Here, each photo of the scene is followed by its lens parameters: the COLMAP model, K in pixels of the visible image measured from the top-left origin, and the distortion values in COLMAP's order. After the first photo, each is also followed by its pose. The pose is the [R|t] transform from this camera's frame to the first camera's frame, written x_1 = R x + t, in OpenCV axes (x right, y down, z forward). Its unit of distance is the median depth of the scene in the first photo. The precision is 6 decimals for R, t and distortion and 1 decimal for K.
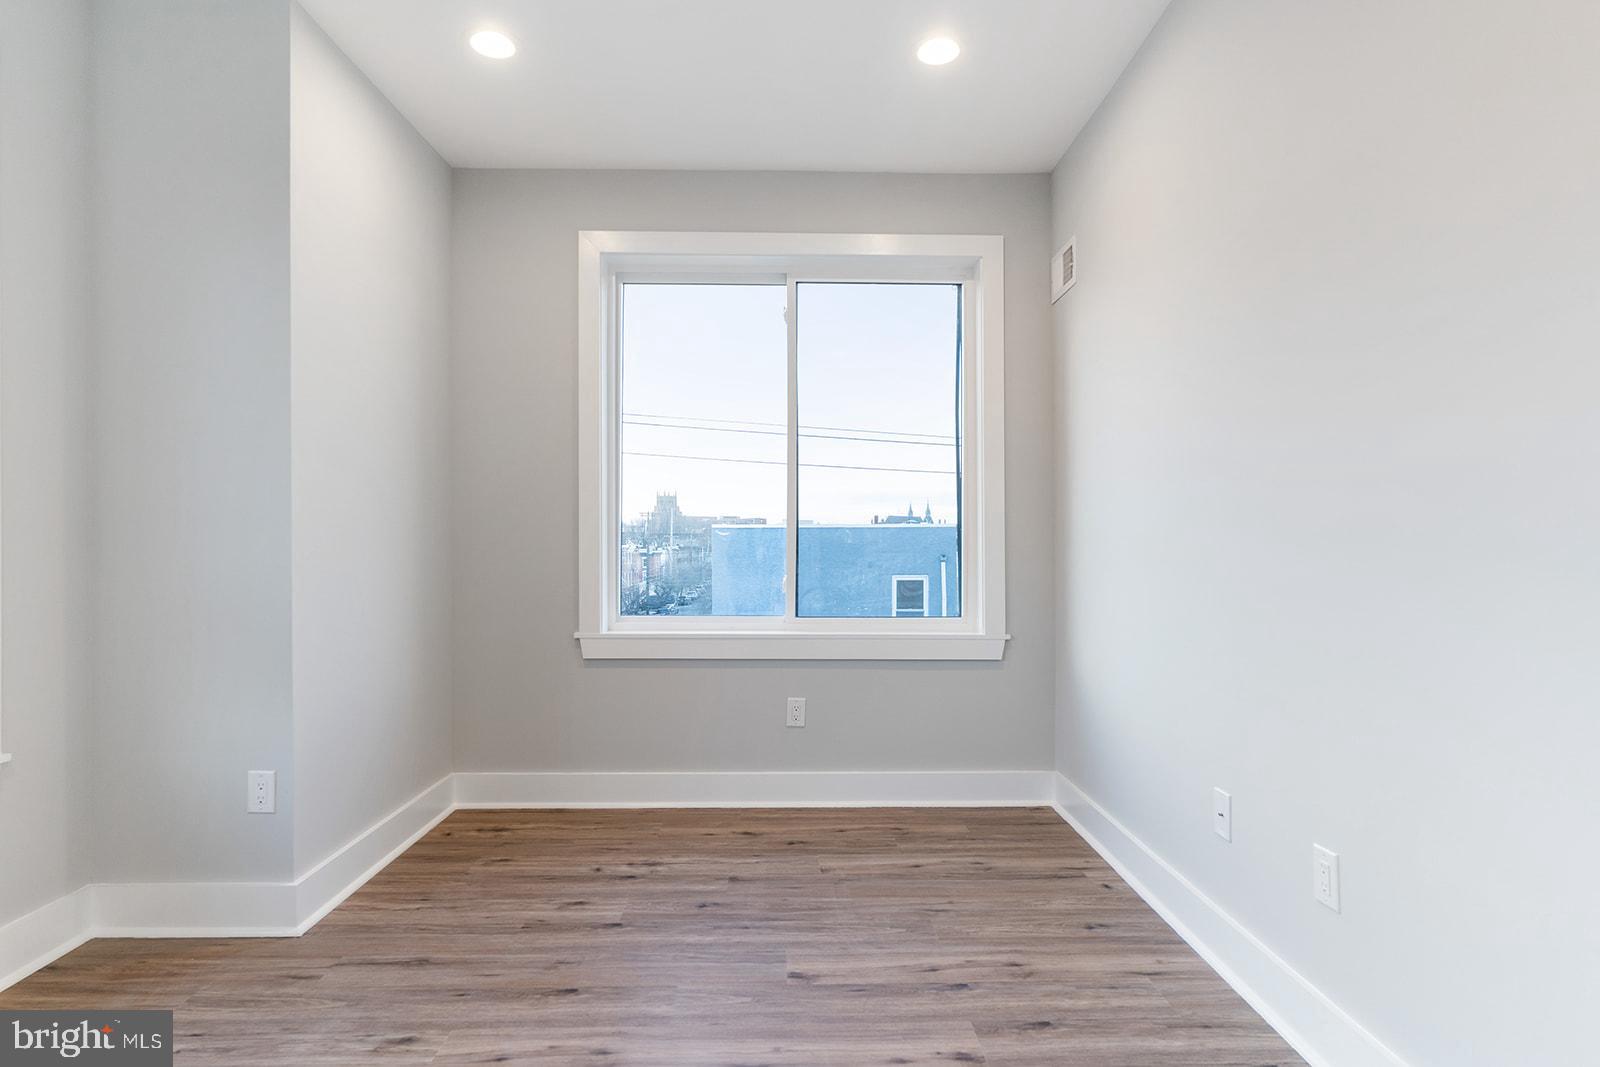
lens RADIAL K [[829.3, 0, 792.5], [0, 829.3, 545.6], [0, 0, 1]] dist [-0.003381, 0.002253]
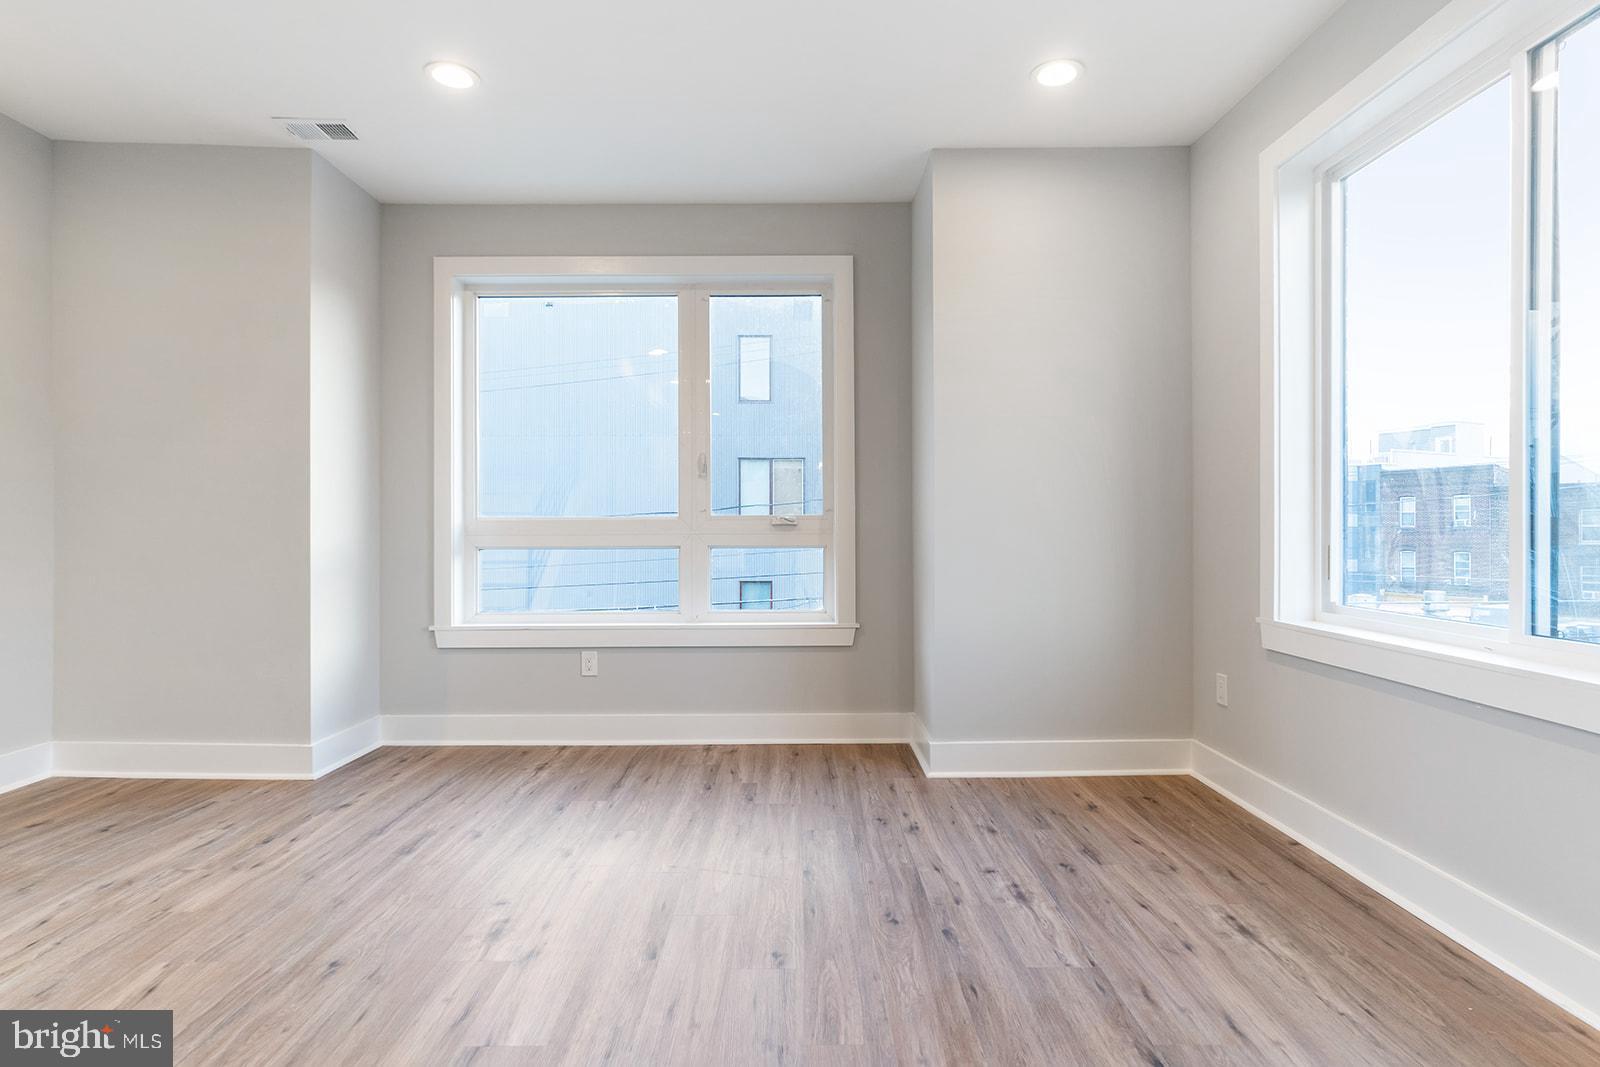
lens RADIAL K [[829.3, 0, 803.2], [0, 829.3, 522.5], [0, 0, 1]] dist [-0.003381, 0.002253]
pose [[-0.005286, 0.000360, -0.999986, 0.829976], [0.007948, 0.999968, 0.000318, 0.004486], [0.999954, -0.007946, -0.005289, 0.716232]]
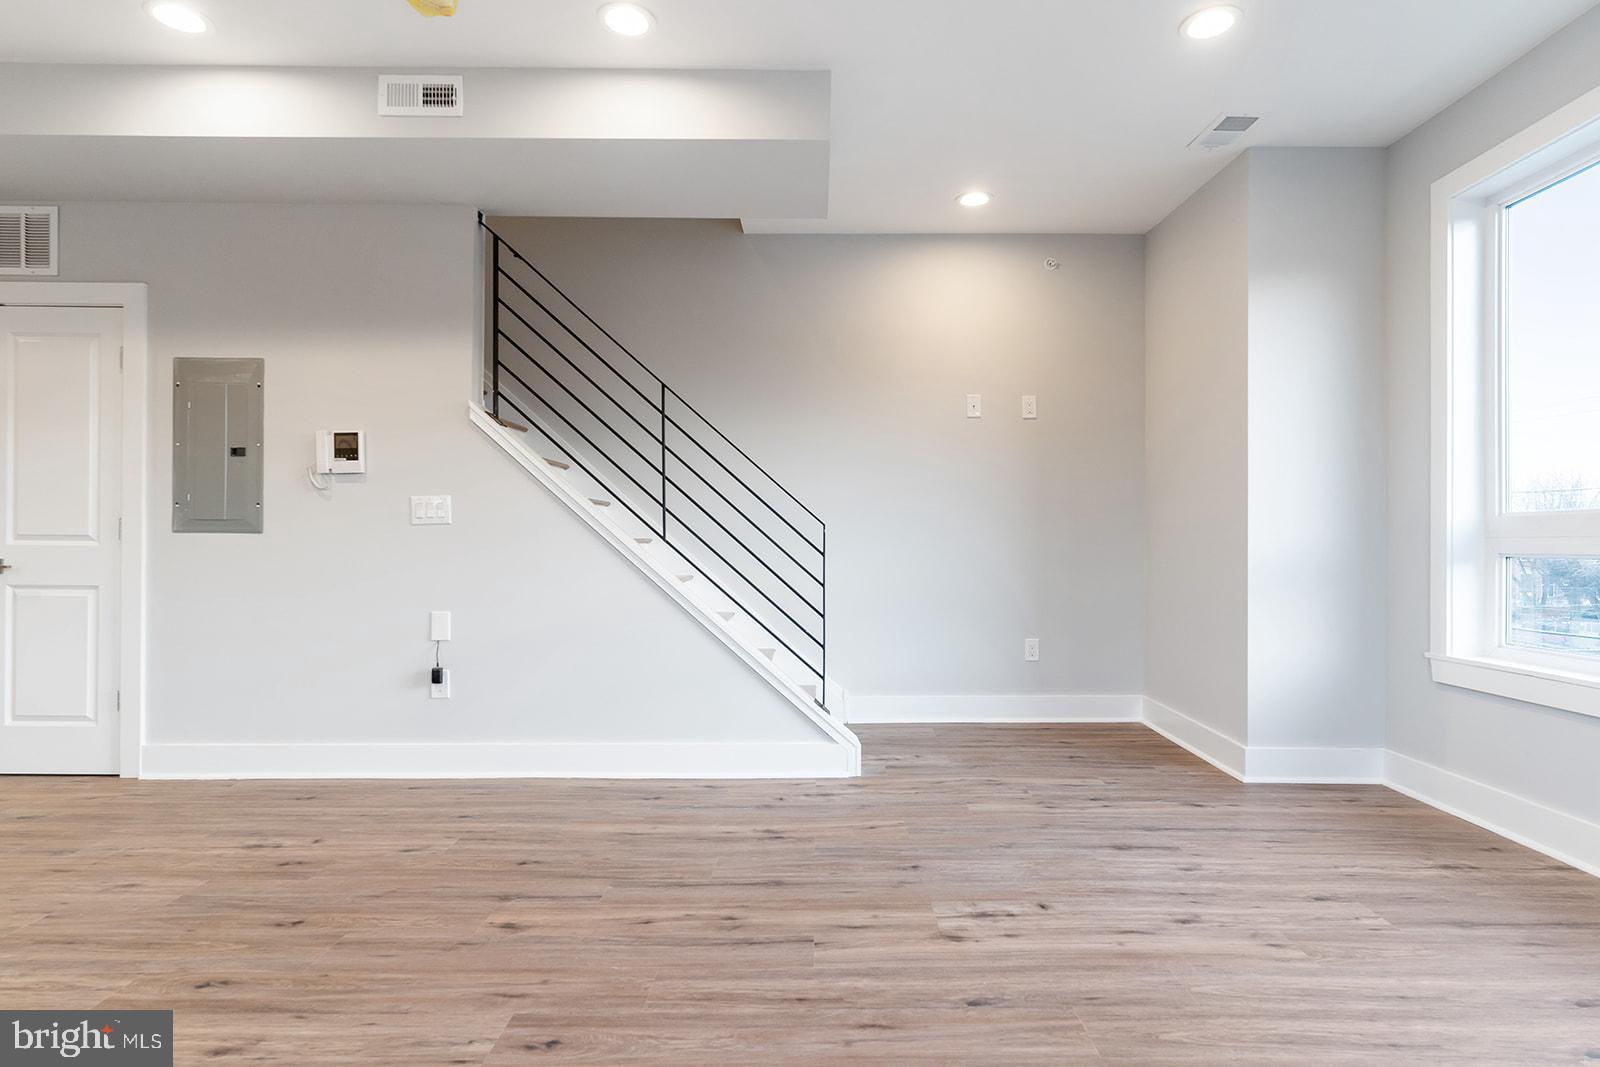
lens RADIAL K [[829.3, 0, 817.3], [0, 829.3, 546.6], [0, 0, 1]] dist [-0.003381, 0.002253]
pose [[-0.999949, 0.006891, 0.007358, 0.165159], [0.006851, 0.999961, -0.005523, 0.037276], [-0.007396, -0.005472, -0.999958, 1.261102]]
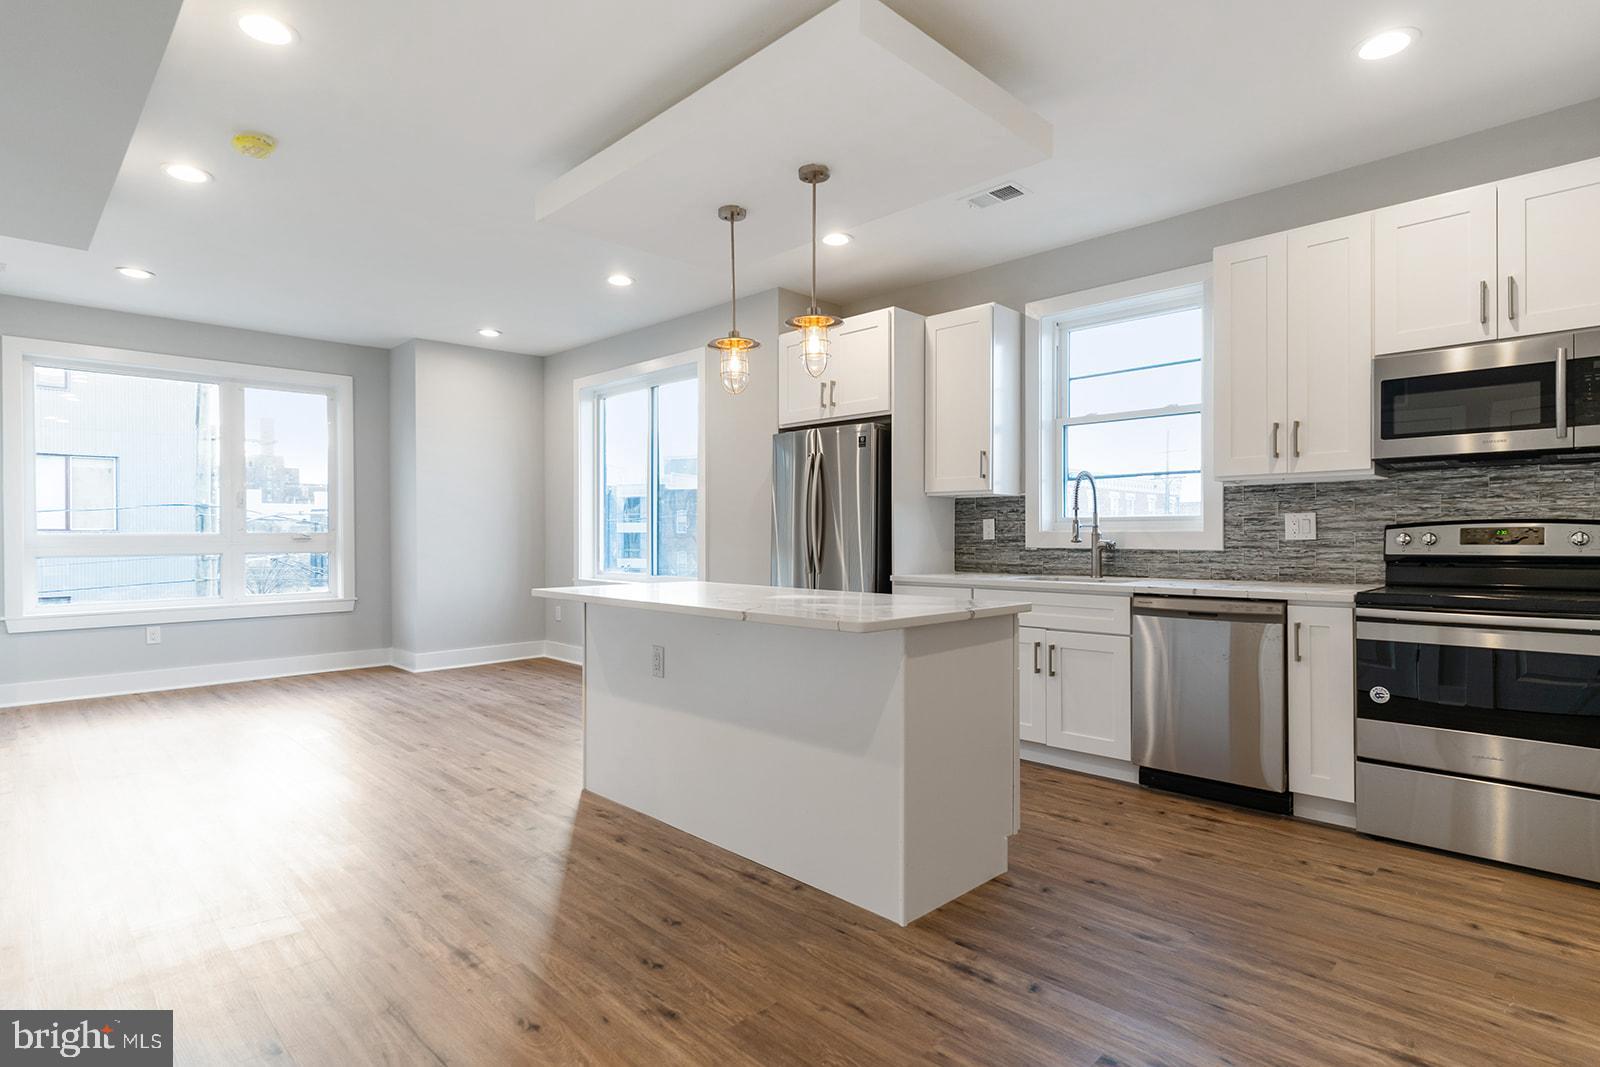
lens RADIAL K [[829.3, 0, 792.2], [0, 829.3, 532.8], [0, 0, 1]] dist [-0.003381, 0.002253]
pose [[0.686524, 0.007809, -0.727065, 2.130341], [0.001218, 0.999929, 0.011890, -0.035946], [0.727106, -0.009049, 0.686466, 0.008957]]
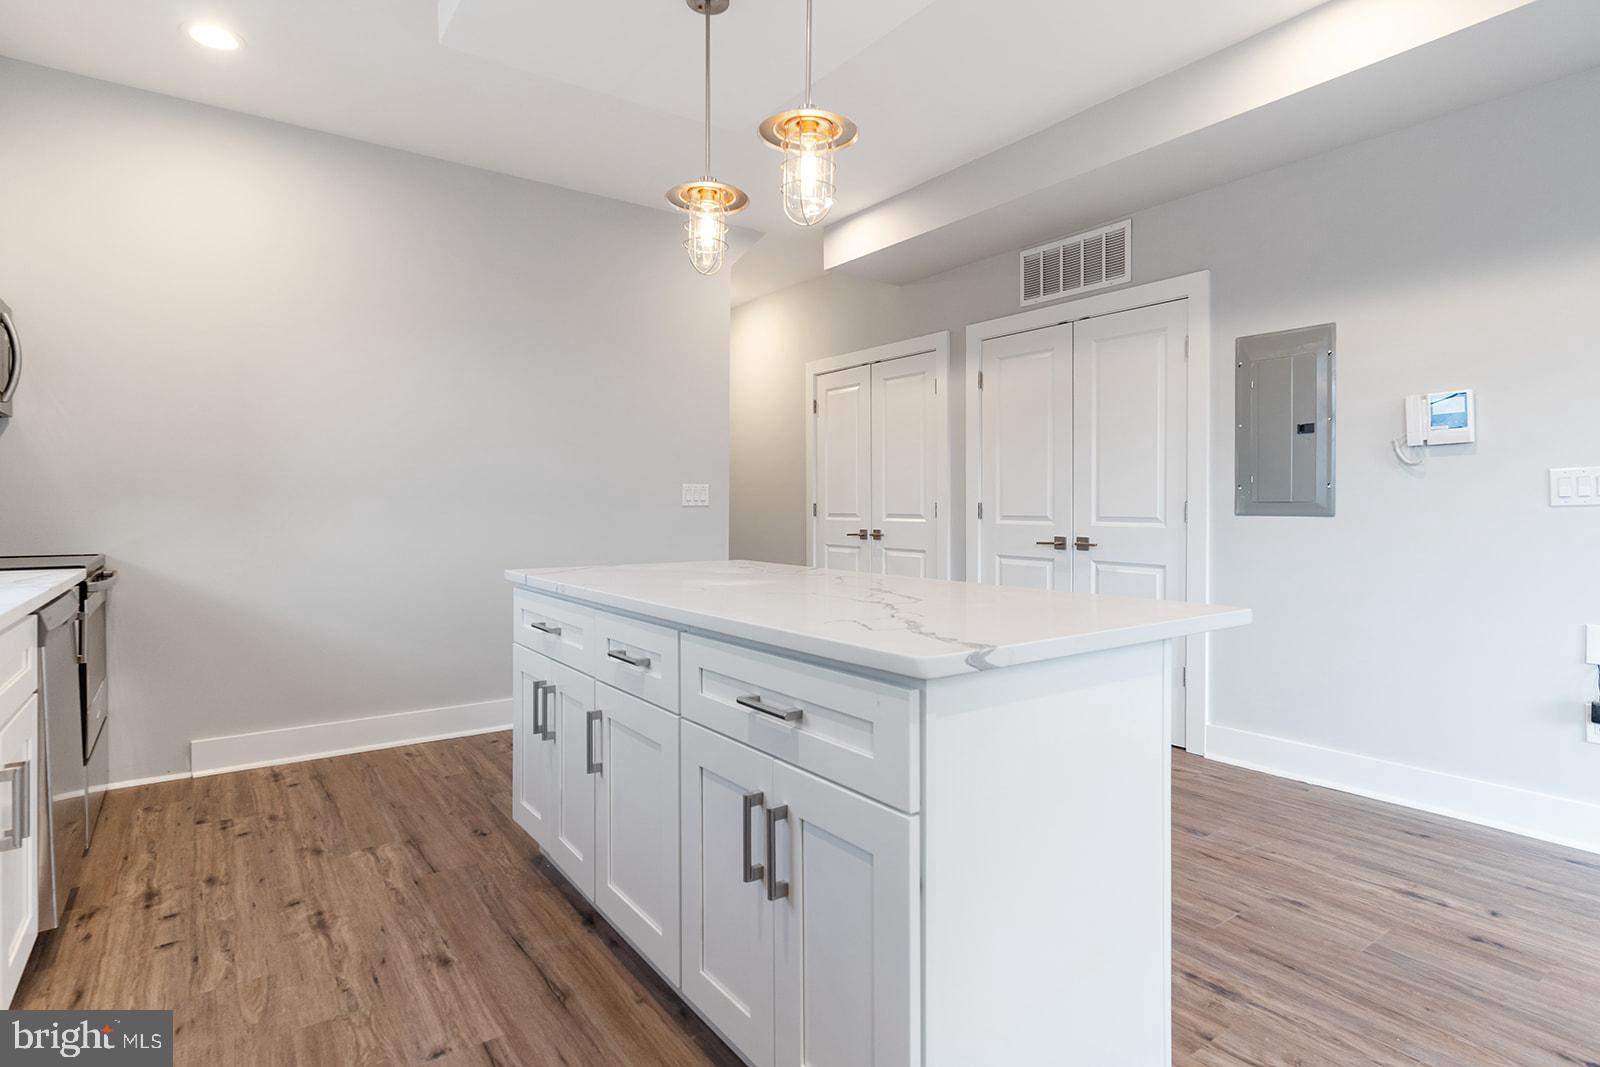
lens RADIAL K [[829.3, 0, 802.2], [0, 829.3, 510.8], [0, 0, 1]] dist [-0.003381, 0.002253]
pose [[-0.573851, 0.007818, 0.818922, 0.535077], [-0.001478, 0.999943, -0.010582, 0.007259], [-0.818958, -0.007283, -0.573807, 1.256917]]
